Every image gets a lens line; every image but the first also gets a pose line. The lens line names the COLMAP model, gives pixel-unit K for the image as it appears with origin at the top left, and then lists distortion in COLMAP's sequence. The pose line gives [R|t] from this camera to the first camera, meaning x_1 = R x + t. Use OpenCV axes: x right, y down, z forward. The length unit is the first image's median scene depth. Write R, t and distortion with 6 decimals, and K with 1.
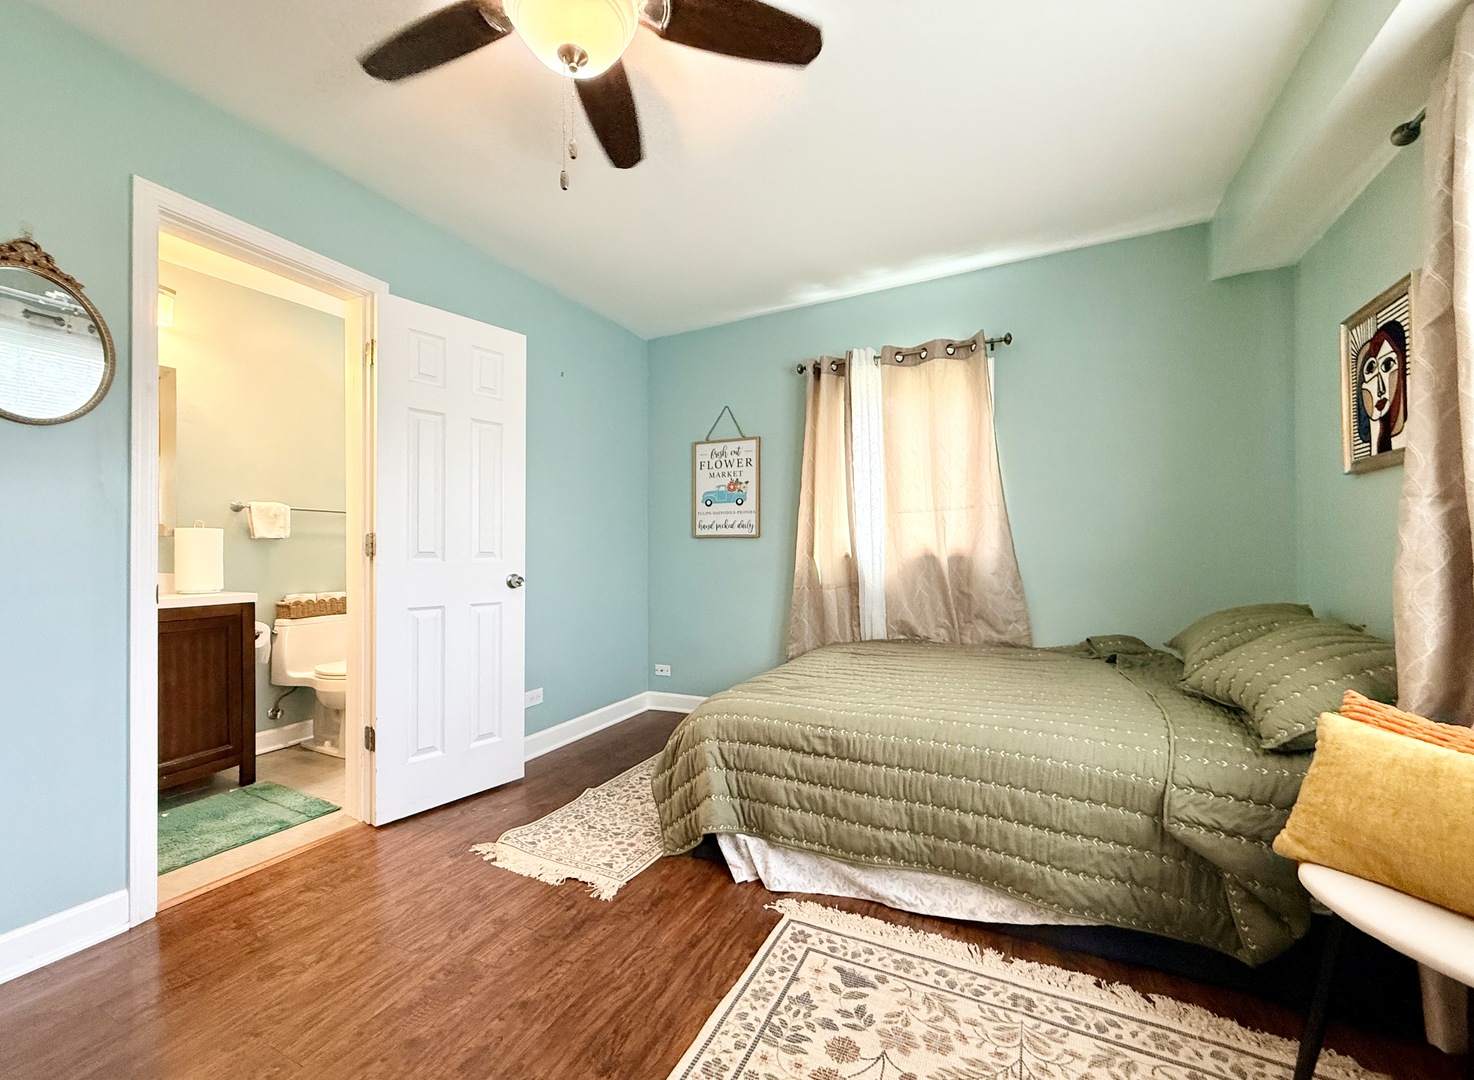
lens RADIAL K [[592.2, 0, 737.0], [0, 592.2, 540.0], [0, 0, 1]] dist [-0.001511, 0.000002]
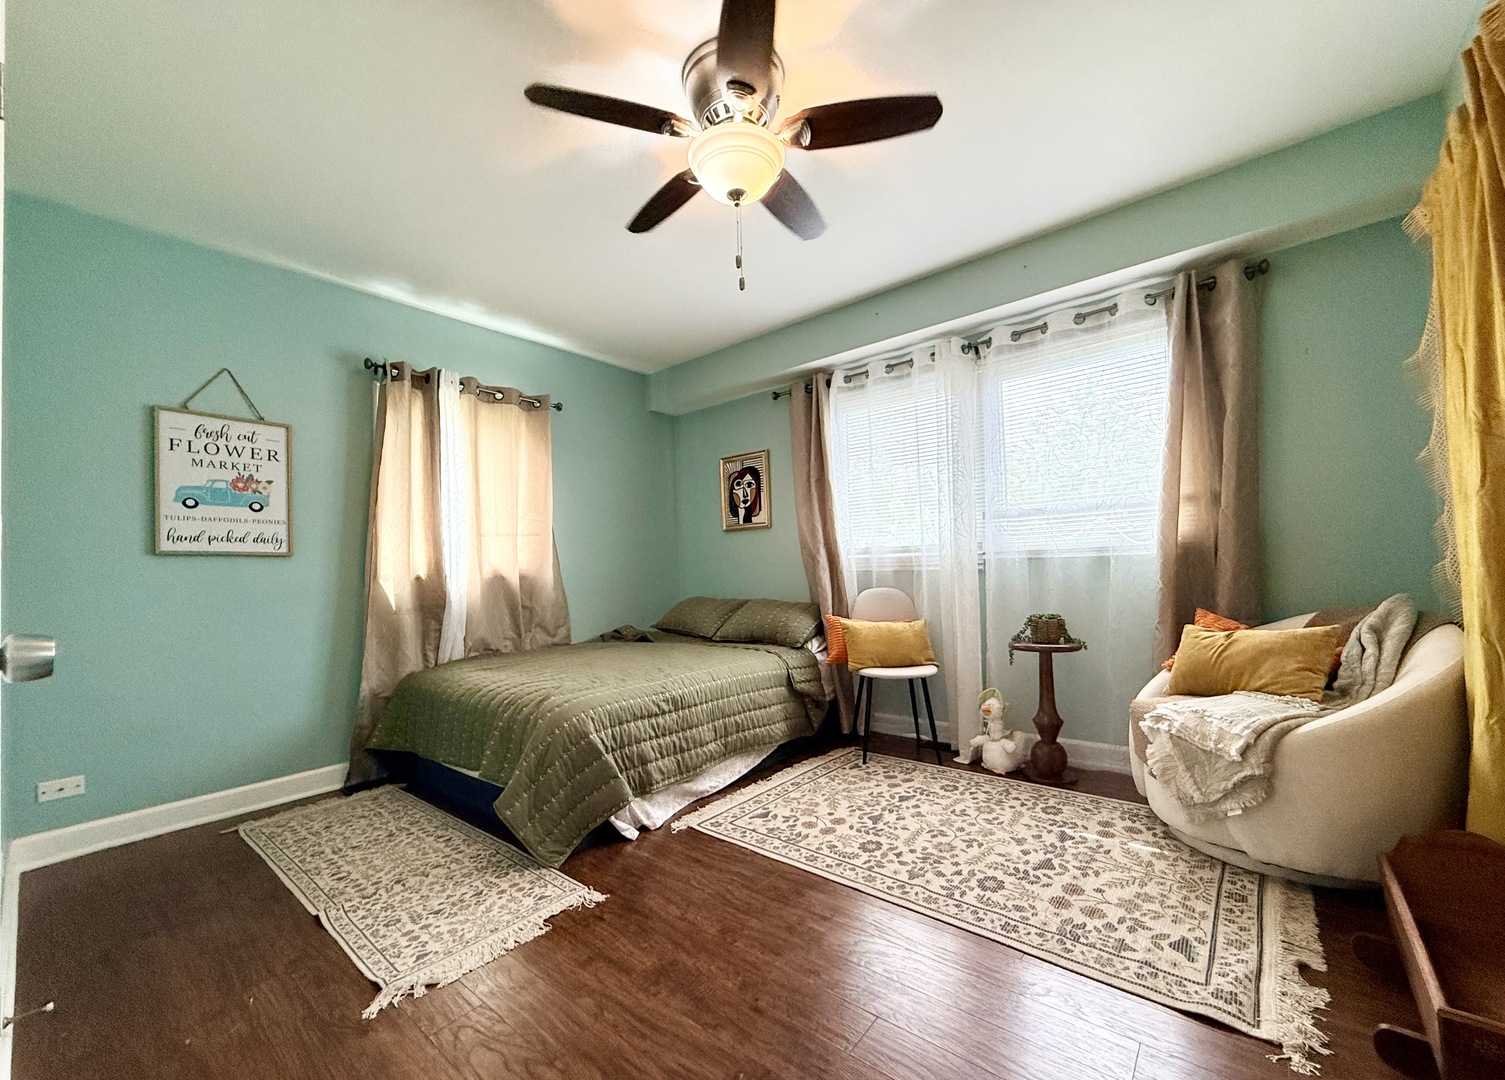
lens RADIAL K [[606.1, 0, 752.5], [0, 606.1, 540.0], [0, 0, 1]] dist [-0.000277, -0.000108]
pose [[0.224115, 0.051901, 0.973180, -0.818704], [0.007557, 0.998458, -0.054990, 0.030620], [-0.974533, 0.019679, 0.223377, 0.337151]]
